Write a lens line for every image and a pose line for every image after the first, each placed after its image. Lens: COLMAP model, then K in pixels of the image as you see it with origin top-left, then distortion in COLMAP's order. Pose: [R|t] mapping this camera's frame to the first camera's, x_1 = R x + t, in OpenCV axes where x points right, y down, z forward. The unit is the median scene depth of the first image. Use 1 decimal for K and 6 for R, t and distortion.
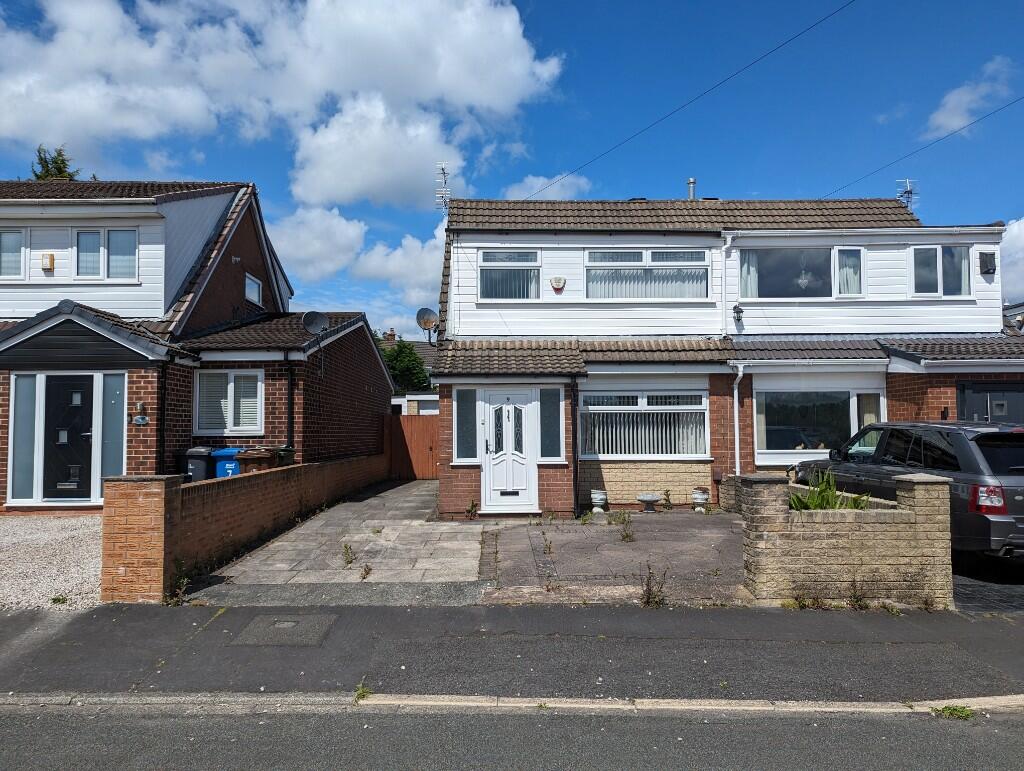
lens RADIAL K [[726.0, 0, 512.0], [0, 726.0, 385.5], [0, 0, 1]] dist [0.004703, -0.002871]
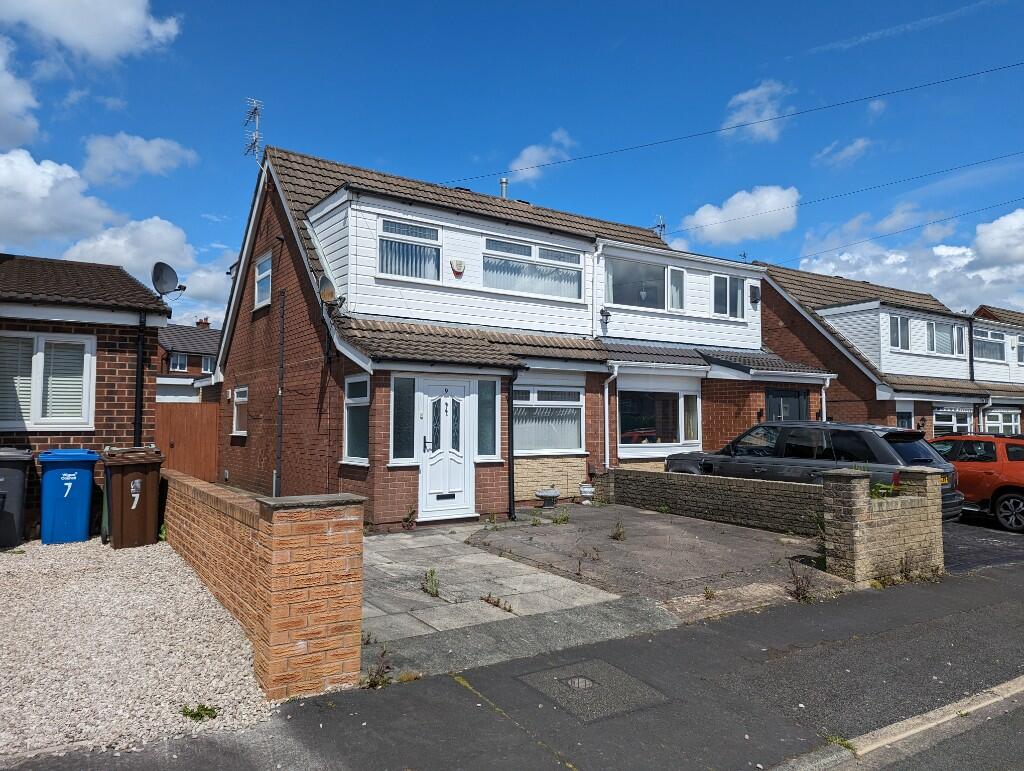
lens RADIAL K [[717.9, 0, 511.6], [0, 717.9, 364.2], [0, 0, 1]] dist [0.003123, -0.004187]
pose [[0.827411, 0.052098, 0.559175, -0.398344], [-0.043444, 0.998642, -0.028758, 0.007447], [-0.559914, -0.000498, 0.828551, 0.204350]]
